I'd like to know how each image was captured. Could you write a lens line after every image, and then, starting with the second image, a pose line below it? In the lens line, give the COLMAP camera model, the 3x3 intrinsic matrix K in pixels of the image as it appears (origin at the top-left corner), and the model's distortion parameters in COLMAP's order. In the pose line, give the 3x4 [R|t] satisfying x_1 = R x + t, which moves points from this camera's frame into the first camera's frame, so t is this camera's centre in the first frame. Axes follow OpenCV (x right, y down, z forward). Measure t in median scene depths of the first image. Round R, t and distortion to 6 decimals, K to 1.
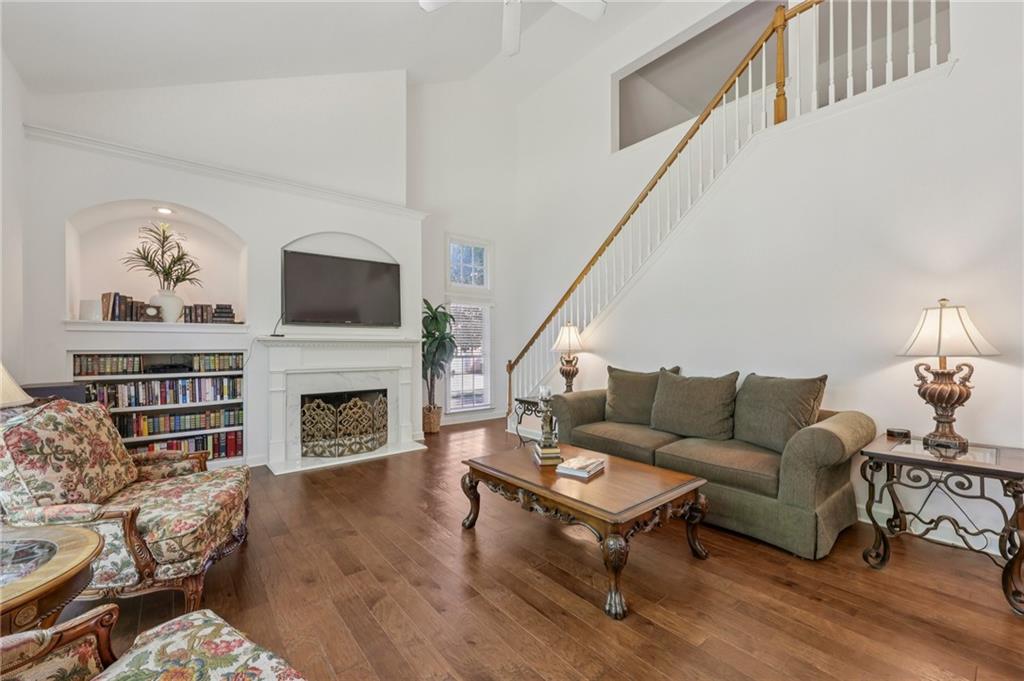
lens RADIAL K [[412.2, 0, 515.6], [0, 412.2, 343.3], [0, 0, 1]] dist [-0.000776, 0.000402]
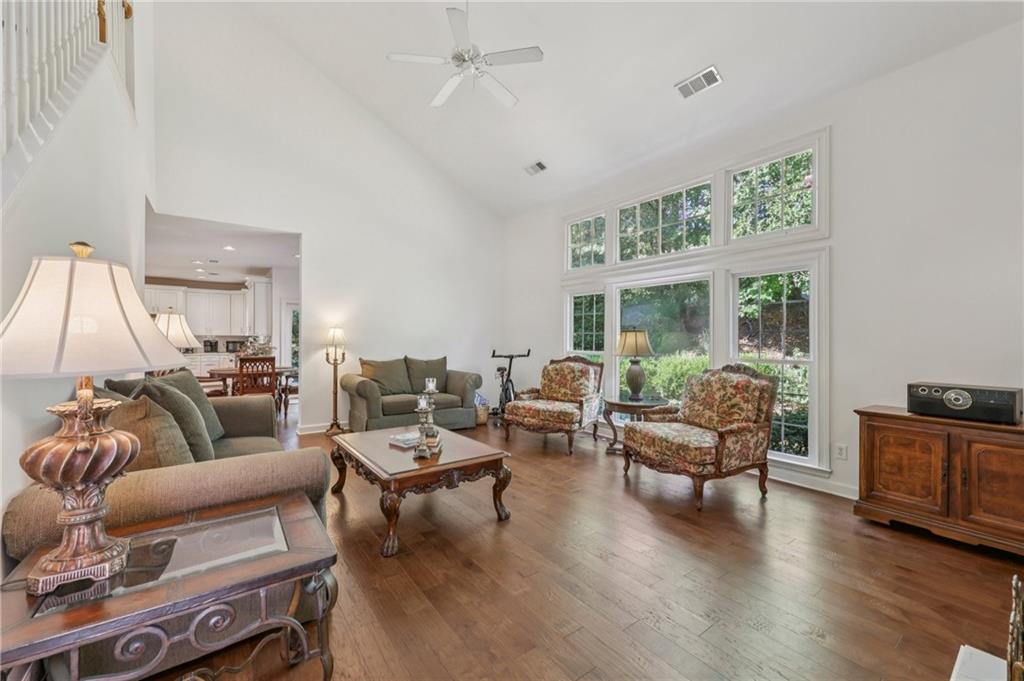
lens RADIAL K [[412.2, 0, 494.8], [0, 412.2, 342.1], [0, 0, 1]] dist [-0.000776, 0.000402]
pose [[-0.995646, -0.002960, 0.093171, -0.130222], [-0.002488, 0.999984, 0.005176, 0.002360], [-0.093185, 0.004922, -0.995637, 1.394053]]
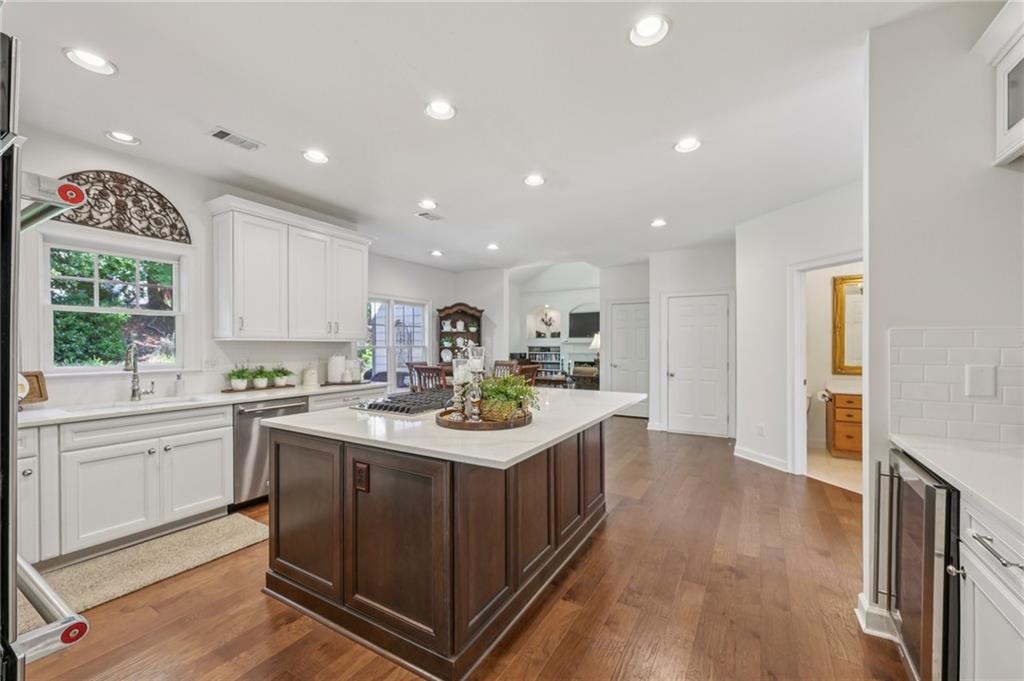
lens RADIAL K [[412.2, 0, 517.3], [0, 412.2, 341.1], [0, 0, 1]] dist [-0.000776, 0.000402]
pose [[0.337771, -0.004968, -0.941215, 2.310045], [0.004281, 0.999984, -0.003742, -0.010948], [0.941219, -0.002765, 0.337787, -0.414478]]
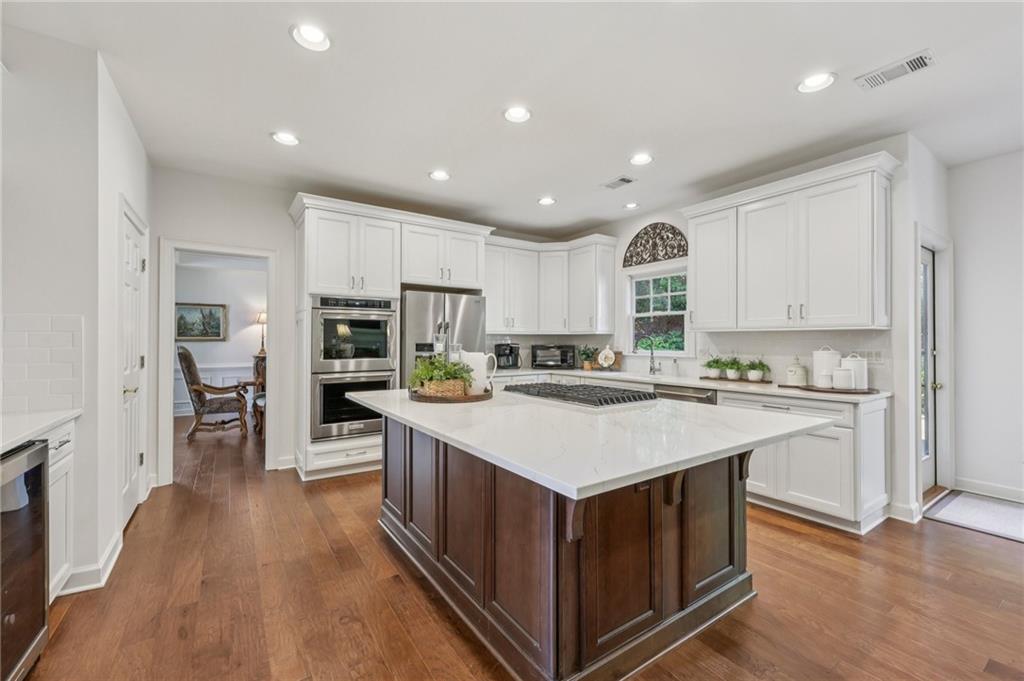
lens RADIAL K [[412.2, 0, 507.9], [0, 412.2, 343.3], [0, 0, 1]] dist [-0.000776, 0.000402]
pose [[-0.993901, 0.000421, 0.110272, 1.677657], [0.000165, 0.999997, -0.002330, 0.009471], [-0.110273, -0.002297, -0.993899, 0.286763]]
